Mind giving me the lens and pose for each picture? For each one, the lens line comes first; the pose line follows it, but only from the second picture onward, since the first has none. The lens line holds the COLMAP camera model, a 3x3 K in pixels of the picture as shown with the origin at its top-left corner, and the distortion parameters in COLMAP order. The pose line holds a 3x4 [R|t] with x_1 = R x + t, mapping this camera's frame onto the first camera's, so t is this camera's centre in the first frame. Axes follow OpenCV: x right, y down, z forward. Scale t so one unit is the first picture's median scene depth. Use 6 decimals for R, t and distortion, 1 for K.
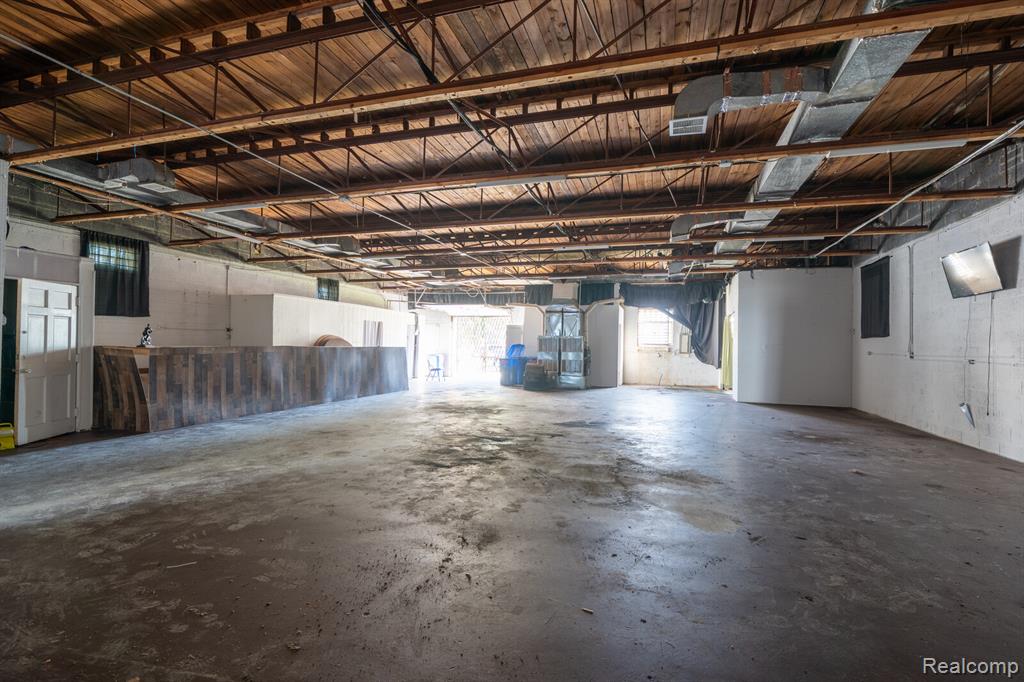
lens RADIAL K [[484.2, 0, 510.6], [0, 484.2, 336.9], [0, 0, 1]] dist [0.001525, -0.000019]
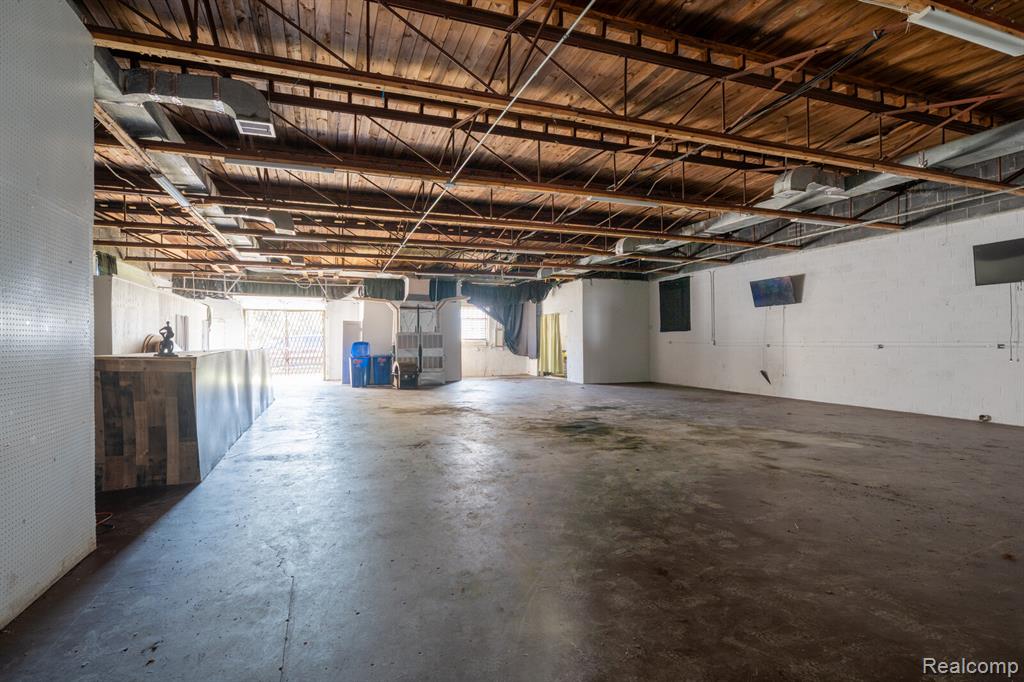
lens RADIAL K [[472.3, 0, 558.4], [0, 472.3, 337.7], [0, 0, 1]] dist [0.001091, 0.000078]
pose [[0.794817, -0.017295, 0.606602, -0.345928], [0.009820, 0.999829, 0.015640, -0.004658], [-0.606769, -0.006474, 0.794852, 0.079623]]
